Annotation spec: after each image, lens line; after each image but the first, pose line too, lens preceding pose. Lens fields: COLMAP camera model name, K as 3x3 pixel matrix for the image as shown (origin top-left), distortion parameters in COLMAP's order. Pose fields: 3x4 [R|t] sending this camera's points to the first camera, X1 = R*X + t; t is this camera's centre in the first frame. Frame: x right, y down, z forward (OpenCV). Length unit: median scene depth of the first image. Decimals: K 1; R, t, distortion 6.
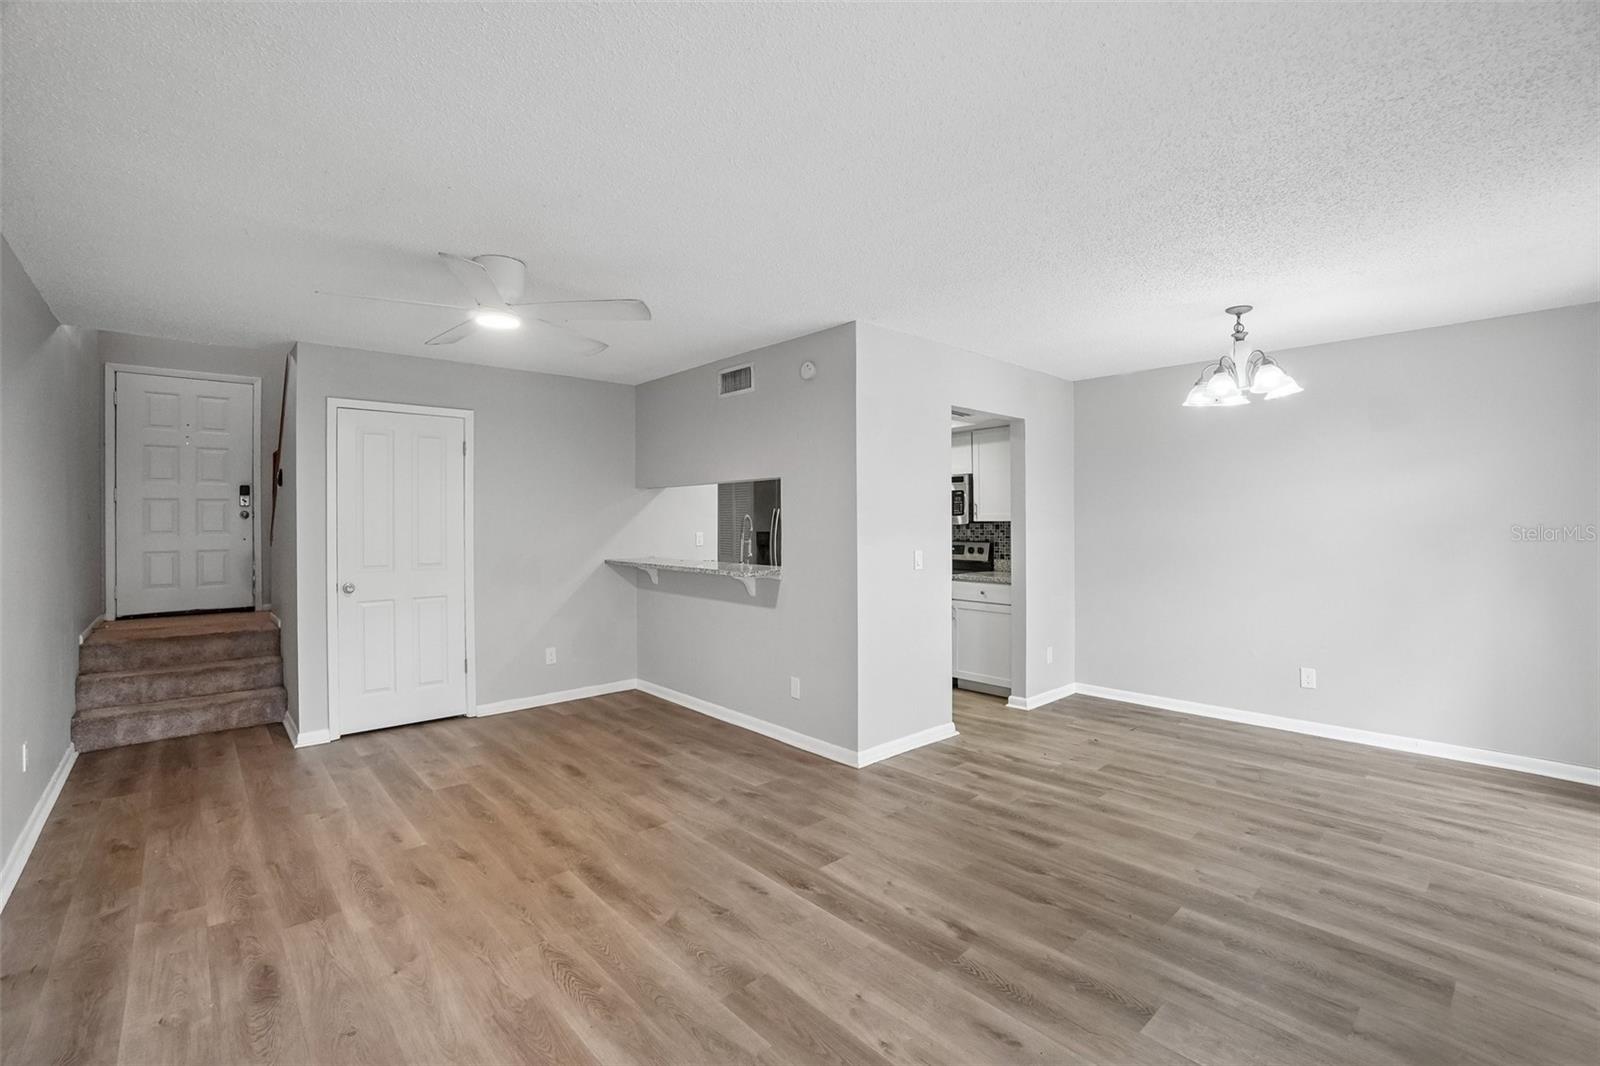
lens RADIAL K [[710.6, 0, 800.9], [0, 710.6, 519.6], [0, 0, 1]] dist [-0.061402, 0.021903]
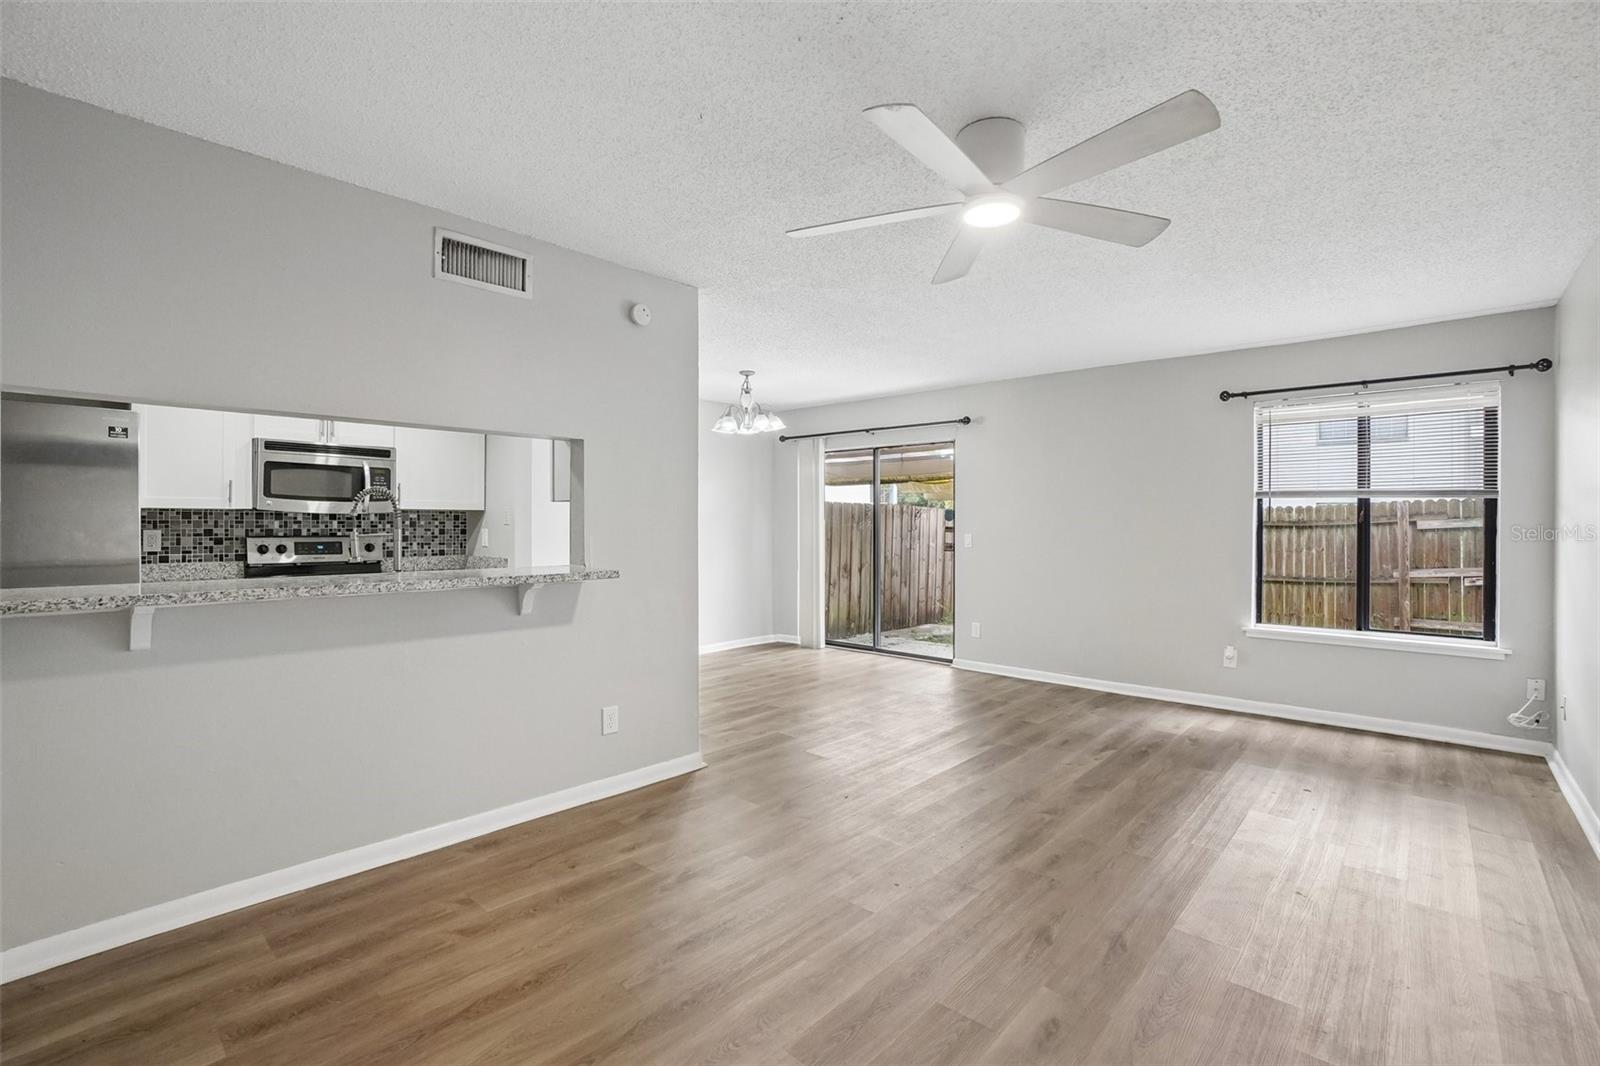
lens RADIAL K [[710.6, 0, 793.8], [0, 710.6, 526.4], [0, 0, 1]] dist [-0.061402, 0.021903]
pose [[-0.092287, 0.002023, 0.995730, -0.980055], [-0.003184, 0.999992, -0.002327, 0.038259], [-0.995727, -0.003385, -0.092280, 1.094734]]
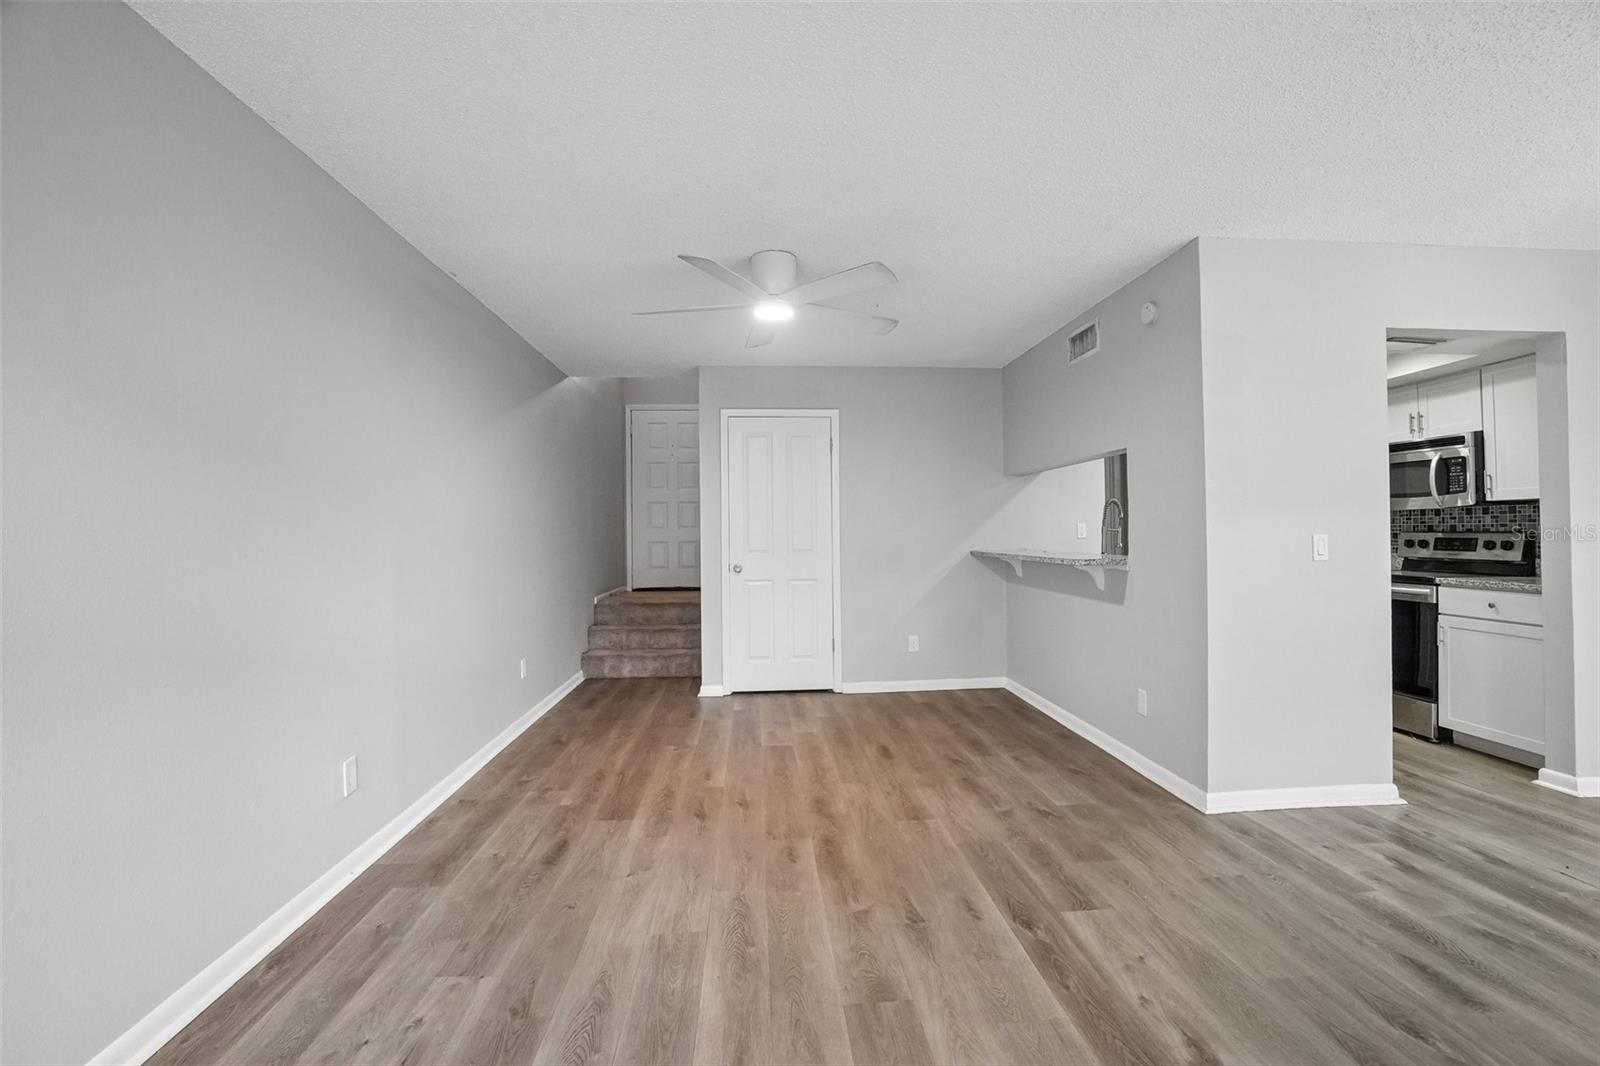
lens RADIAL K [[710.6, 0, 799.7], [0, 710.6, 522.0], [0, 0, 1]] dist [-0.061402, 0.021903]
pose [[0.784806, -0.013175, -0.619601, 0.231081], [0.007019, 0.999899, -0.012372, 0.045501], [0.619701, 0.005361, 0.784819, 0.147693]]
